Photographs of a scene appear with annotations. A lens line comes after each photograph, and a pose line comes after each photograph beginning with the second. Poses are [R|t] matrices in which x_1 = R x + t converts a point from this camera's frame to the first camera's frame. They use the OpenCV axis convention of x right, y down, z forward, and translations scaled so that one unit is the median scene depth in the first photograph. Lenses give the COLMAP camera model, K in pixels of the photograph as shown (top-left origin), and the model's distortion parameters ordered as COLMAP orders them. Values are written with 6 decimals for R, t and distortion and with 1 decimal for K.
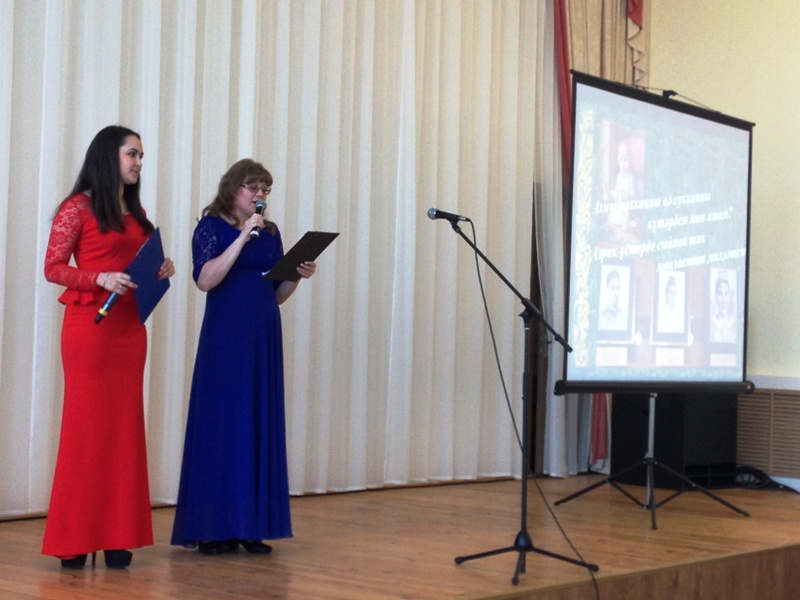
lens RADIAL K [[1645.4, 0, 400.0], [0, 1645.4, 300.0], [0, 0, 1]] dist [0.031880, 0.135014]
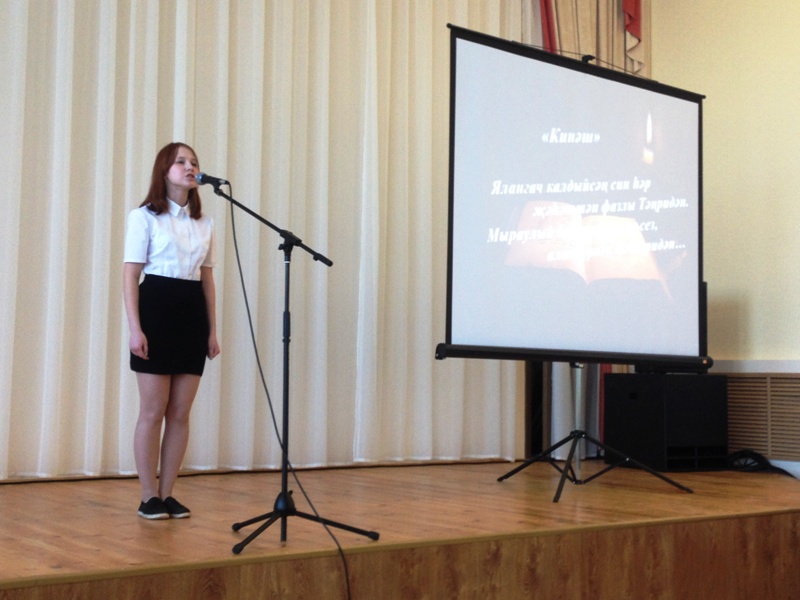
lens RADIAL K [[1173.1, 0, 400.0], [0, 1173.1, 300.0], [0, 0, 1]] dist [0.128299, -0.018085]
pose [[0.976369, -0.032723, -0.213618, 0.185400], [0.021534, 0.998282, -0.054499, 0.050509], [0.215034, 0.048611, 0.975396, 0.272789]]
